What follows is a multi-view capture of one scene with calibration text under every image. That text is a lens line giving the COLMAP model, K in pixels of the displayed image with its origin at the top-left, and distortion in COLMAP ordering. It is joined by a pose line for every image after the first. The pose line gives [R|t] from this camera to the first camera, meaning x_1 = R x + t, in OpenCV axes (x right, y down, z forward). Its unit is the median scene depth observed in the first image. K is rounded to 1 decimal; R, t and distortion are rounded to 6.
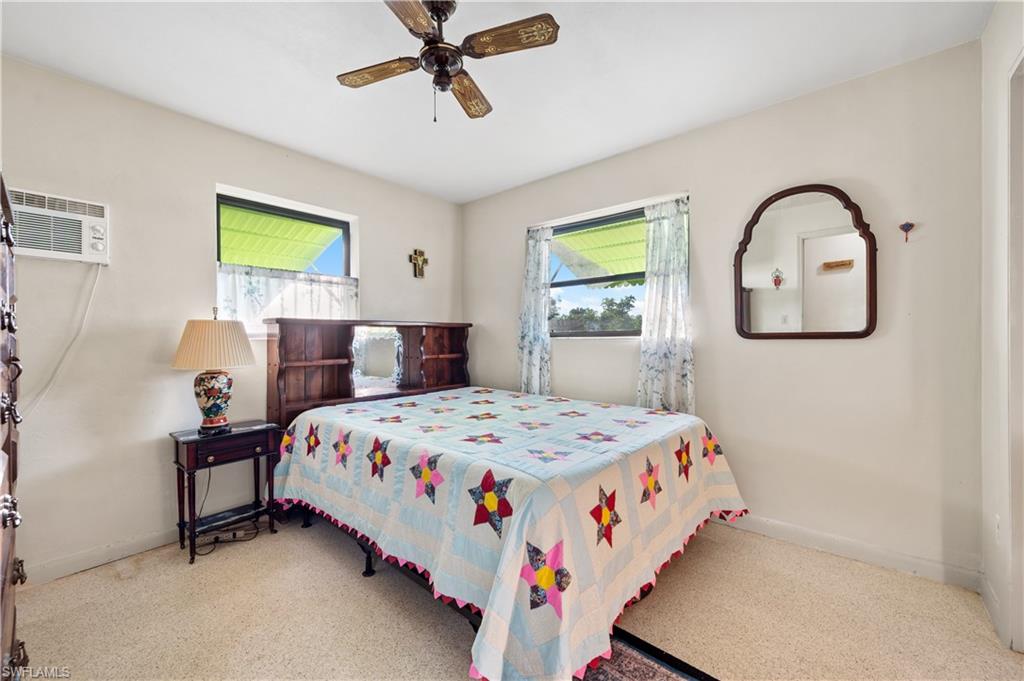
lens RADIAL K [[407.8, 0, 512.2], [0, 407.8, 335.6], [0, 0, 1]] dist [0.000620, 0.000064]
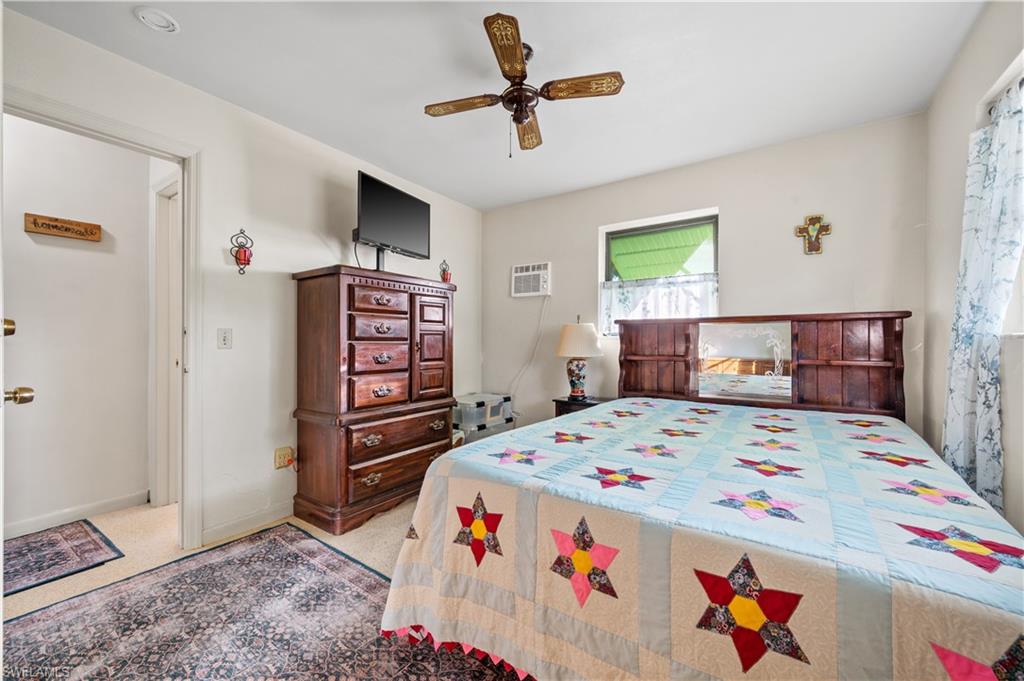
lens RADIAL K [[407.8, 0, 512.2], [0, 407.8, 335.6], [0, 0, 1]] dist [0.000620, 0.000064]
pose [[0.086043, -0.005560, -0.996276, 0.612784], [0.002321, 0.999983, -0.005380, 0.010083], [0.996289, -0.001849, 0.086054, 0.535922]]
